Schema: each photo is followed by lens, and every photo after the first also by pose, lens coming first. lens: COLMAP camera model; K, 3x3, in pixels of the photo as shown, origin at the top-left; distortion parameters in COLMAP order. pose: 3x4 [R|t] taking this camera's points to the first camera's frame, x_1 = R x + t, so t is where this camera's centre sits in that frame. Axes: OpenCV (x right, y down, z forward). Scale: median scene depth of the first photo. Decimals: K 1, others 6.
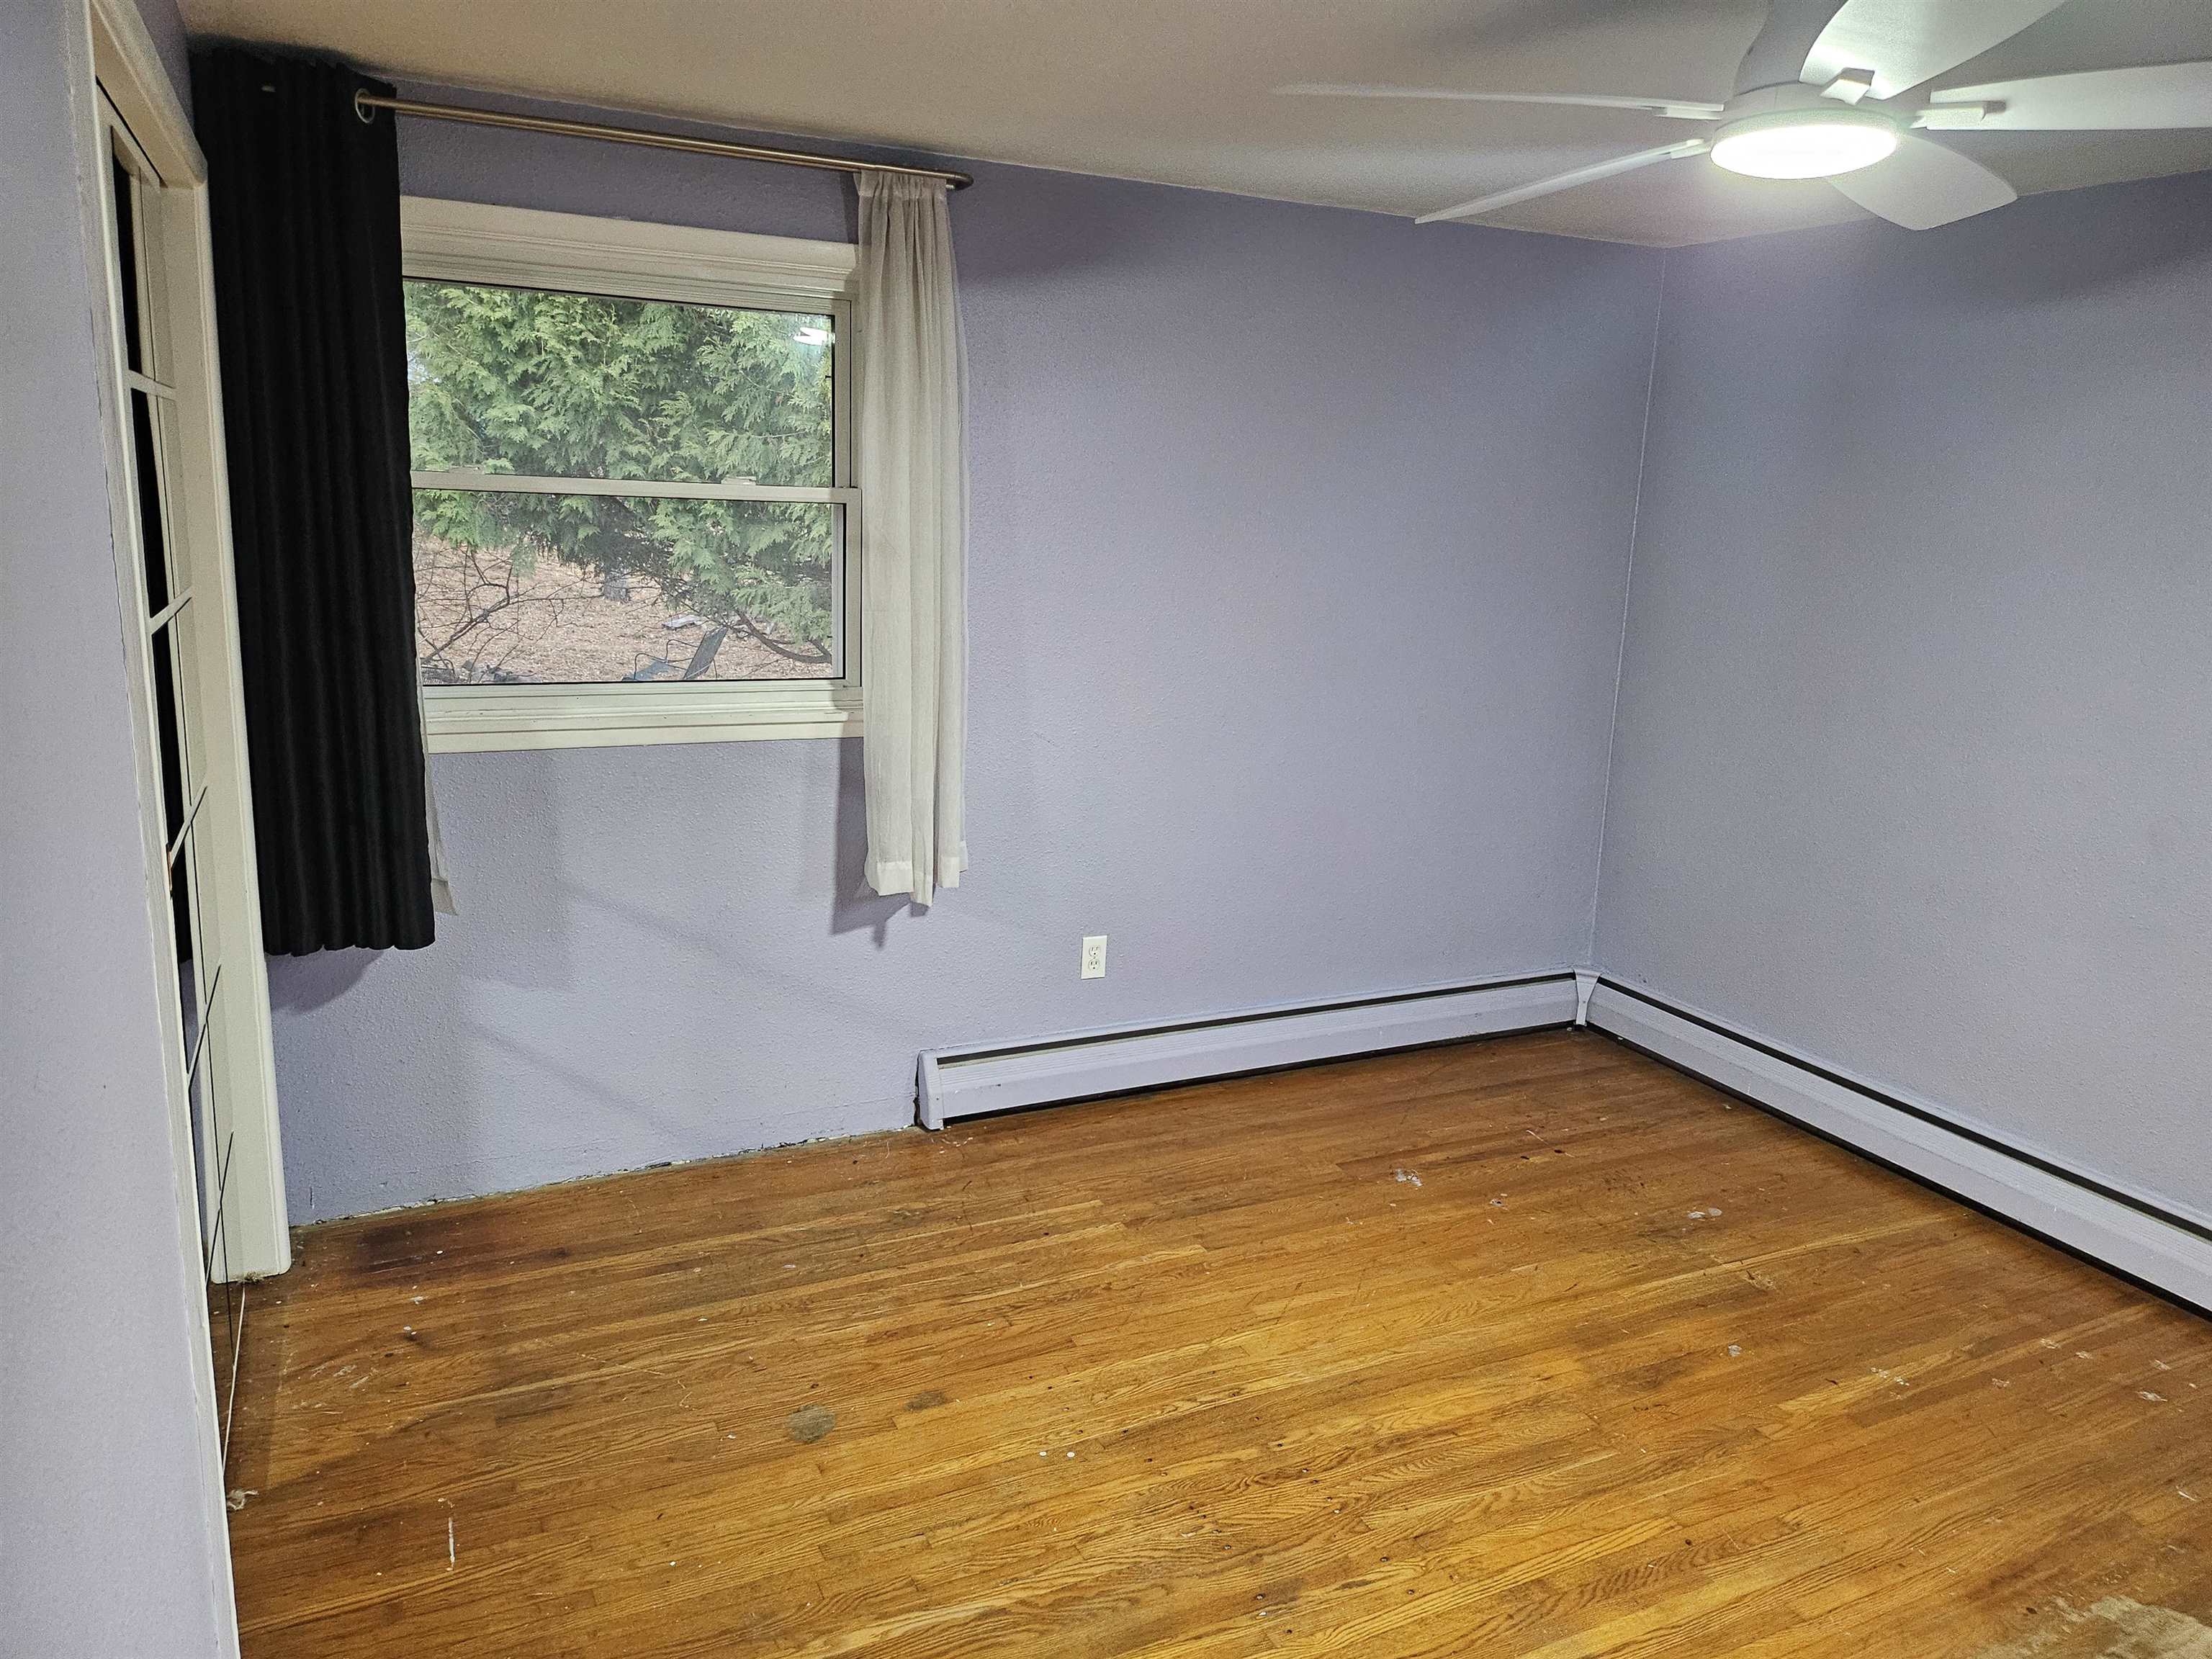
lens RADIAL K [[1555.6, 0, 1113.3], [0, 1555.6, 816.0], [0, 0, 1]] dist [0.064374, -0.072910]
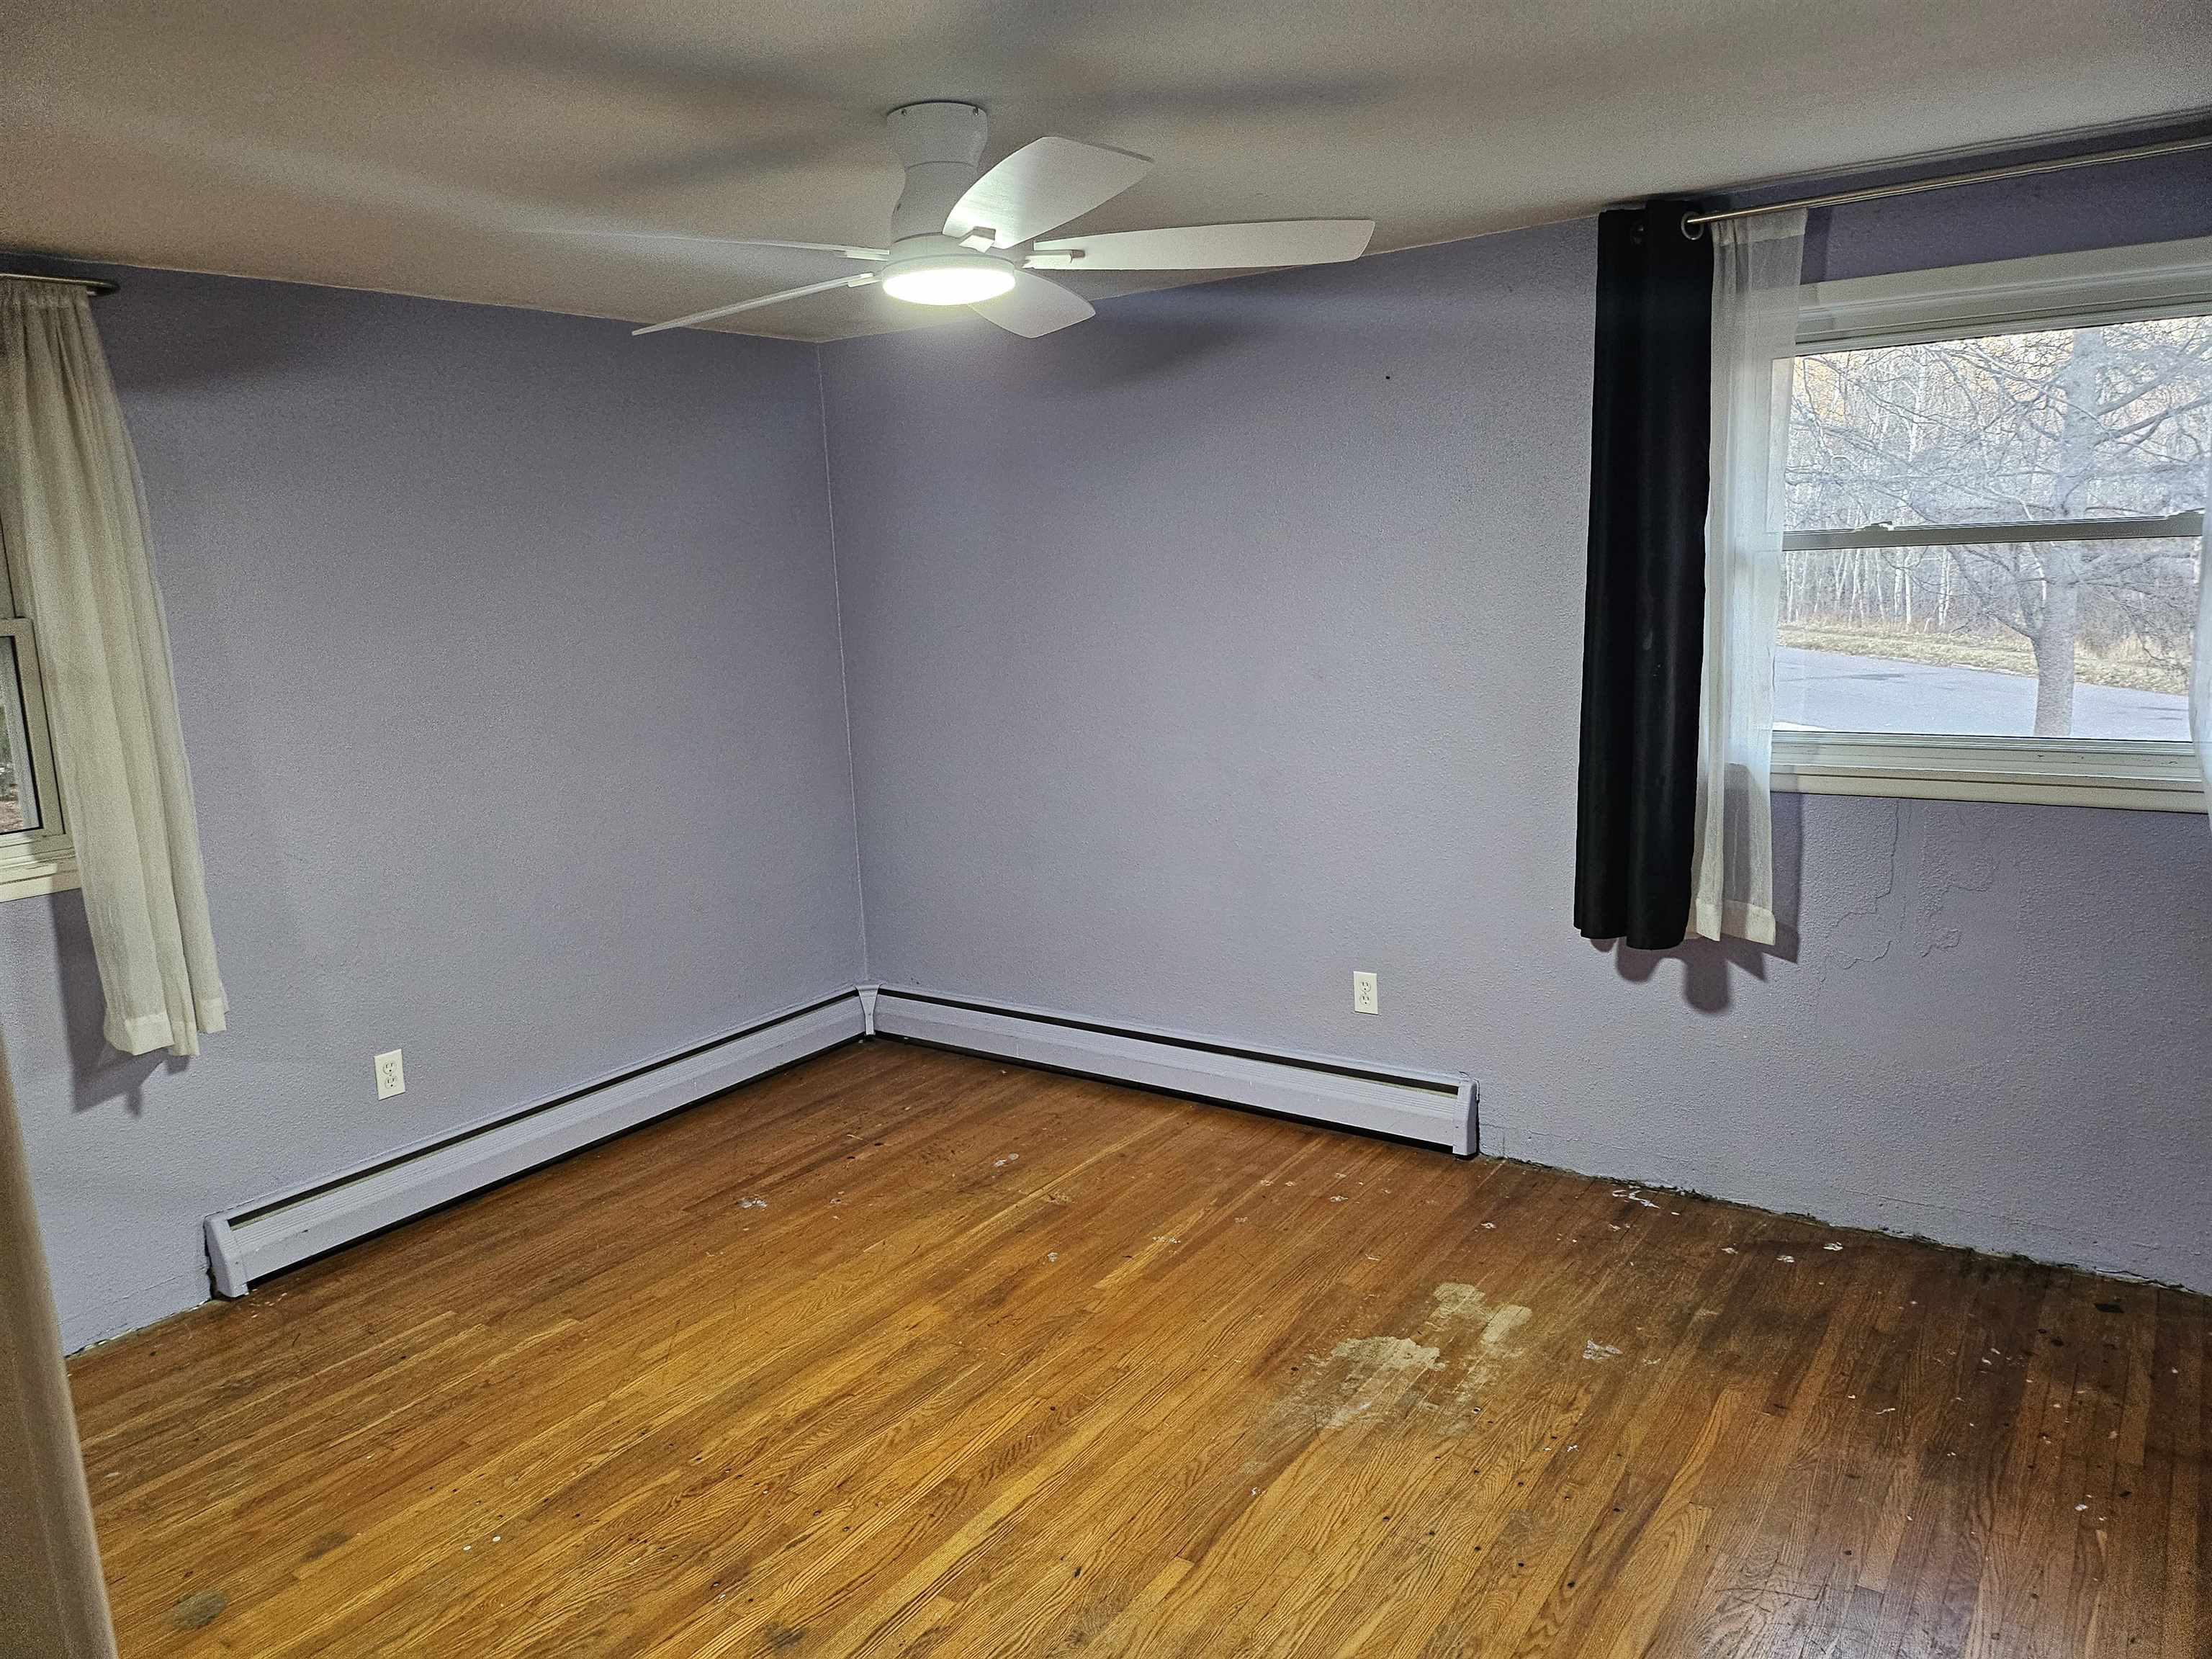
lens RADIAL K [[1555.6, 0, 1087.5], [0, 1555.6, 834.1], [0, 0, 1]] dist [0.064374, -0.072910]
pose [[0.874670, -0.161537, 0.457010, -0.070998], [0.176952, 0.984176, 0.009203, 0.015458], [-0.451265, 0.072819, 0.889414, -0.090016]]
